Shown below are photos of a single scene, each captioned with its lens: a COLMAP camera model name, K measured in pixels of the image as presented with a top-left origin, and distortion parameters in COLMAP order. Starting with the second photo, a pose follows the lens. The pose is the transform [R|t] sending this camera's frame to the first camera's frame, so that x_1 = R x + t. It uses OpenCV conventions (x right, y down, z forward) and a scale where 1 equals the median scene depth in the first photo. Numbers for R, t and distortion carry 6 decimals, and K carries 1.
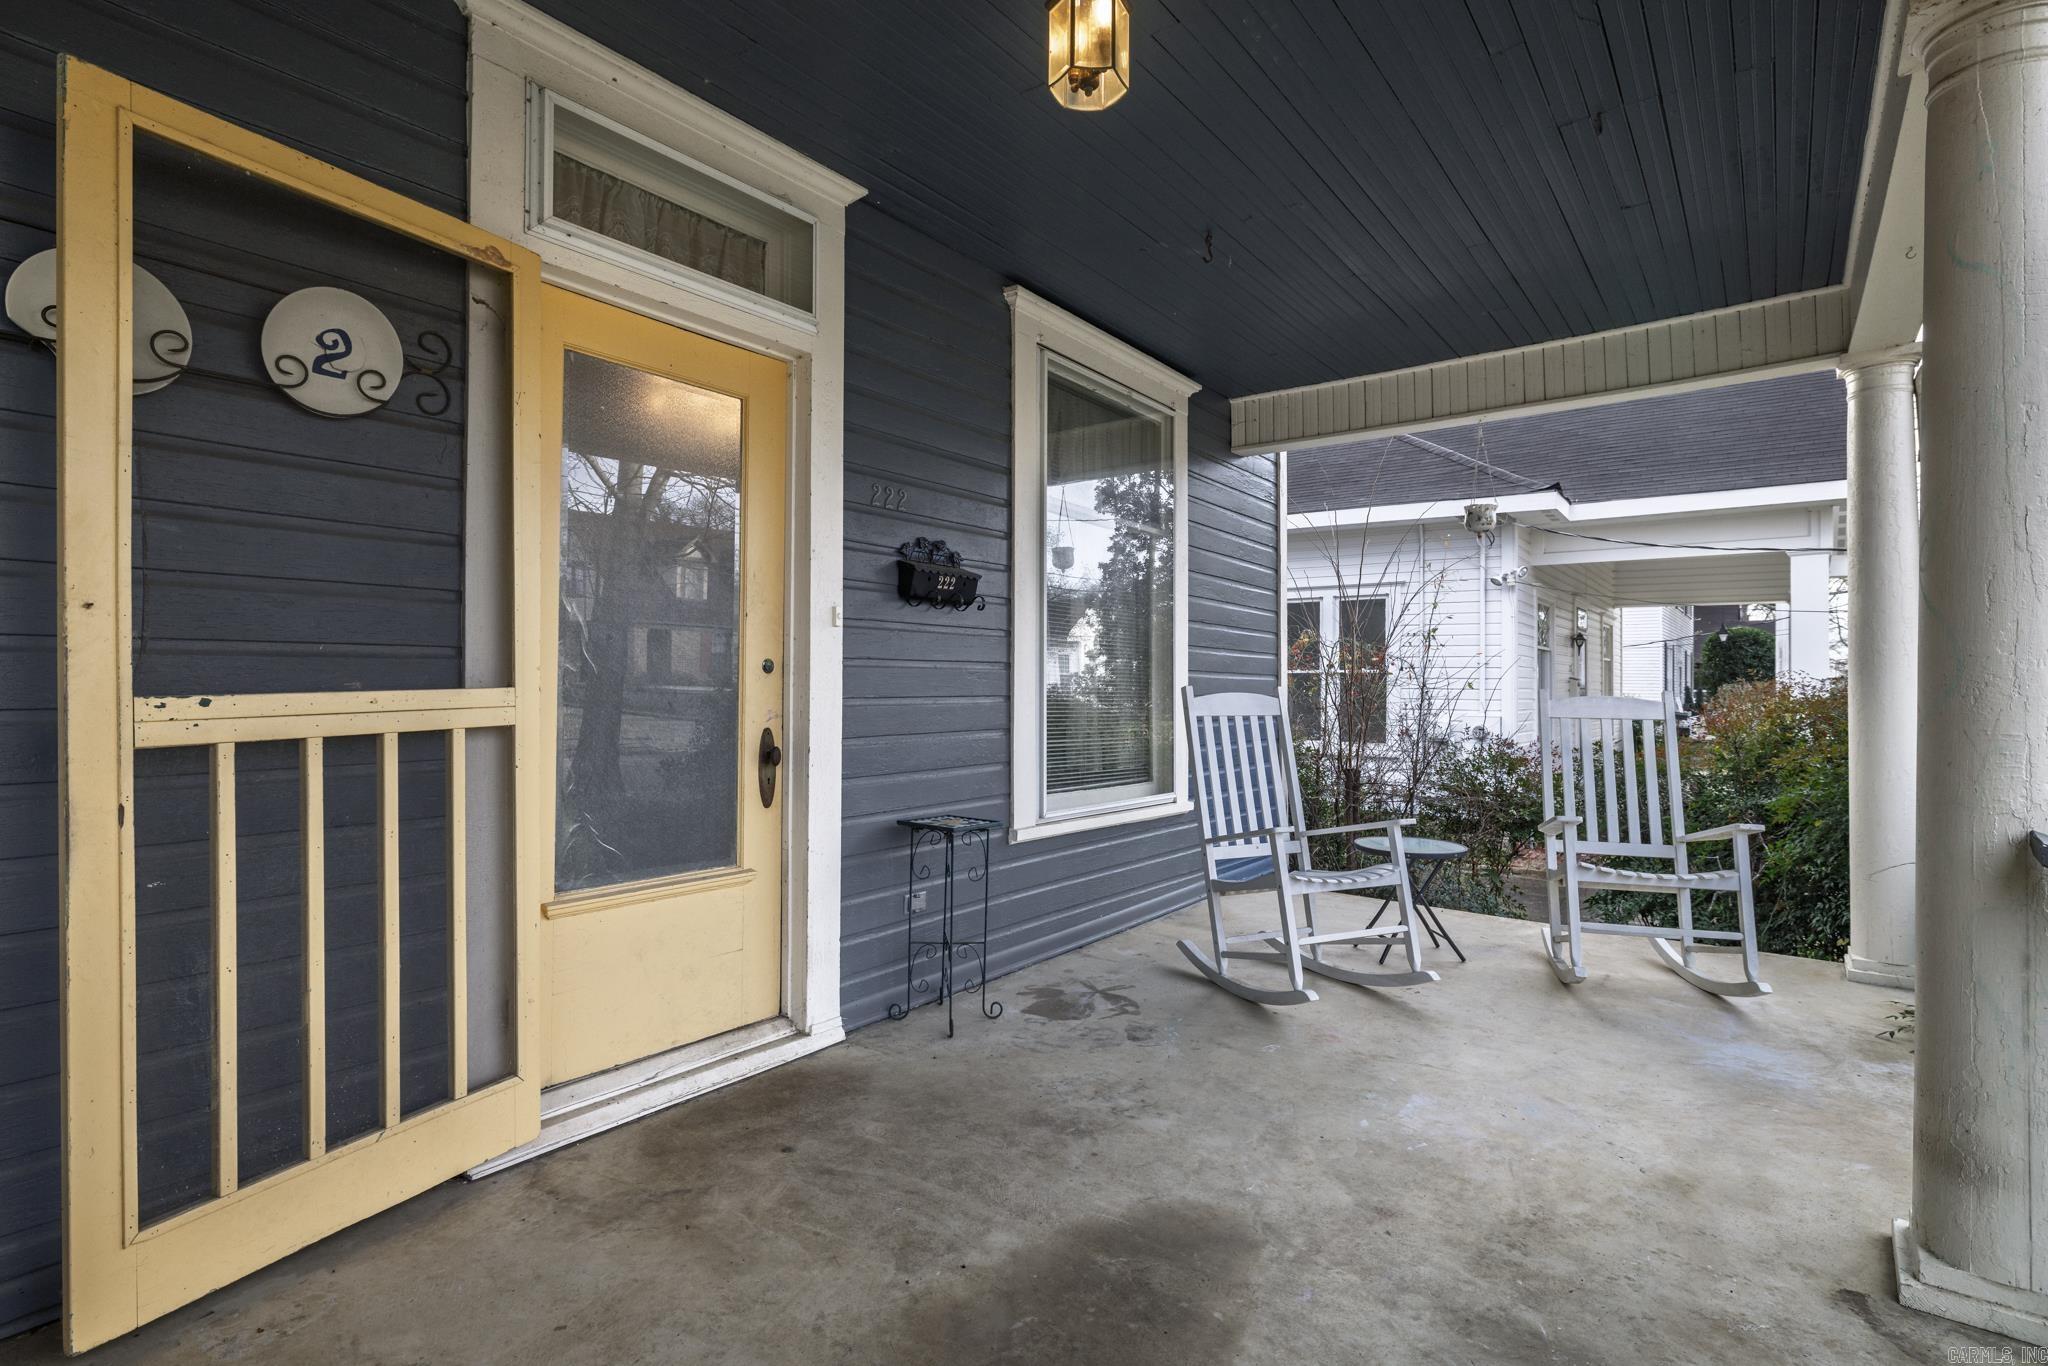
lens RADIAL K [[1003.3, 0, 1020.1], [0, 1003.3, 671.7], [0, 0, 1]] dist [-0.004756, 0.002067]
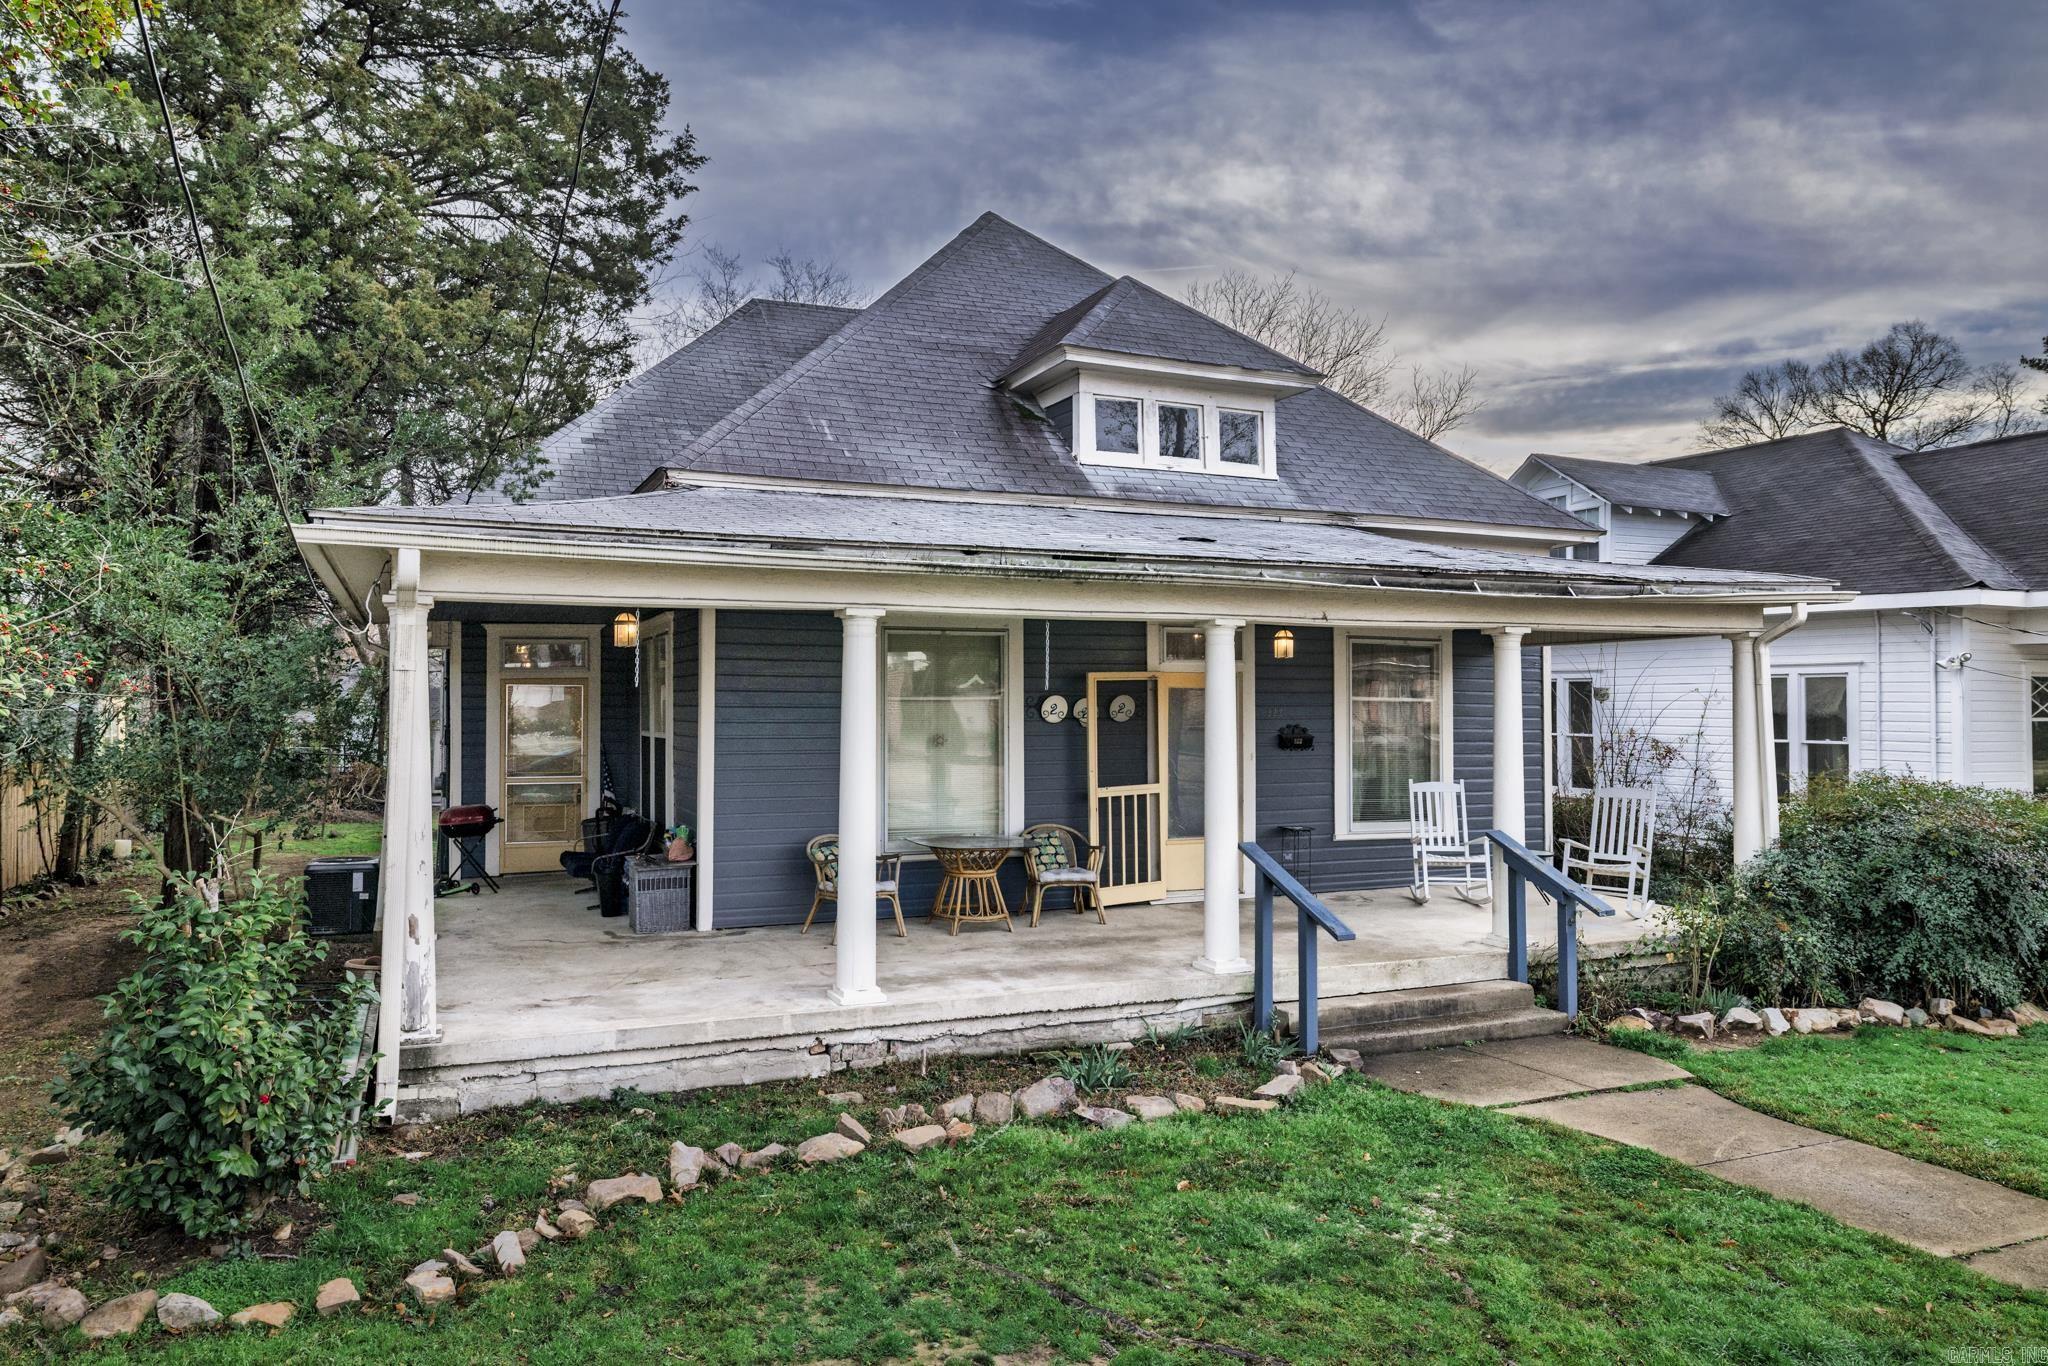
lens RADIAL K [[1275.0, 0, 971.0], [0, 1275.0, 701.3], [0, 0, 1]] dist [0.001199, 0.000939]
pose [[0.853799, -0.013032, -0.520440, 1.496839], [0.014883, 0.999889, -0.000621, -0.318823], [0.520391, -0.007216, 0.853898, -3.711073]]
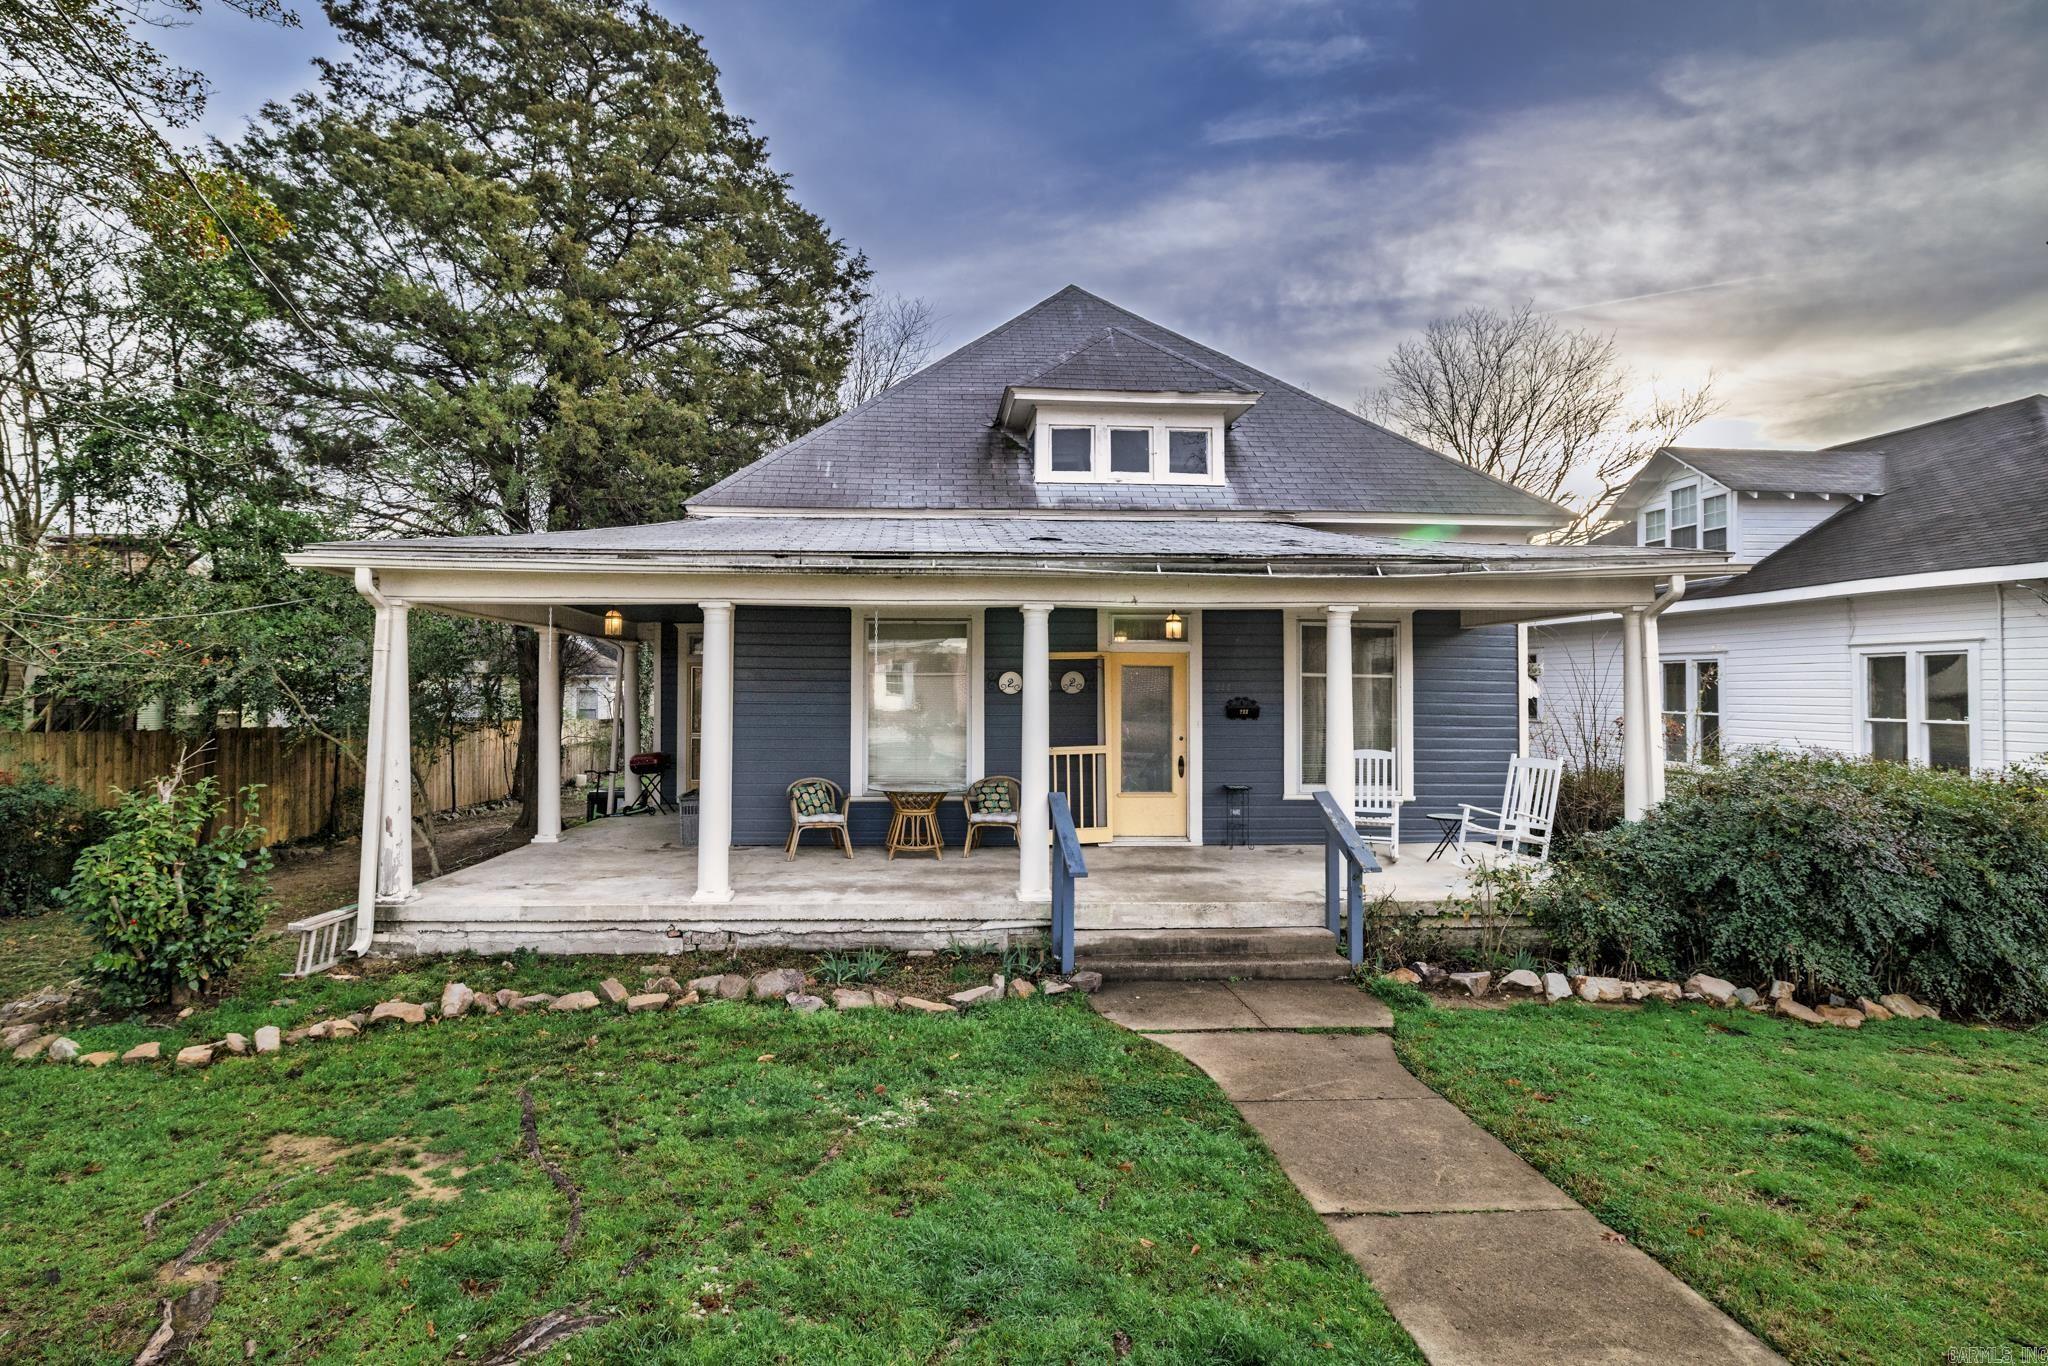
lens RADIAL K [[1003.3, 0, 986.4], [0, 1003.3, 678.7], [0, 0, 1]] dist [-0.004756, 0.002067]
pose [[0.641500, -0.018029, -0.766912, 2.790058], [0.012334, 0.999837, -0.013187, -0.244518], [0.767024, -0.001000, 0.641617, -2.487834]]
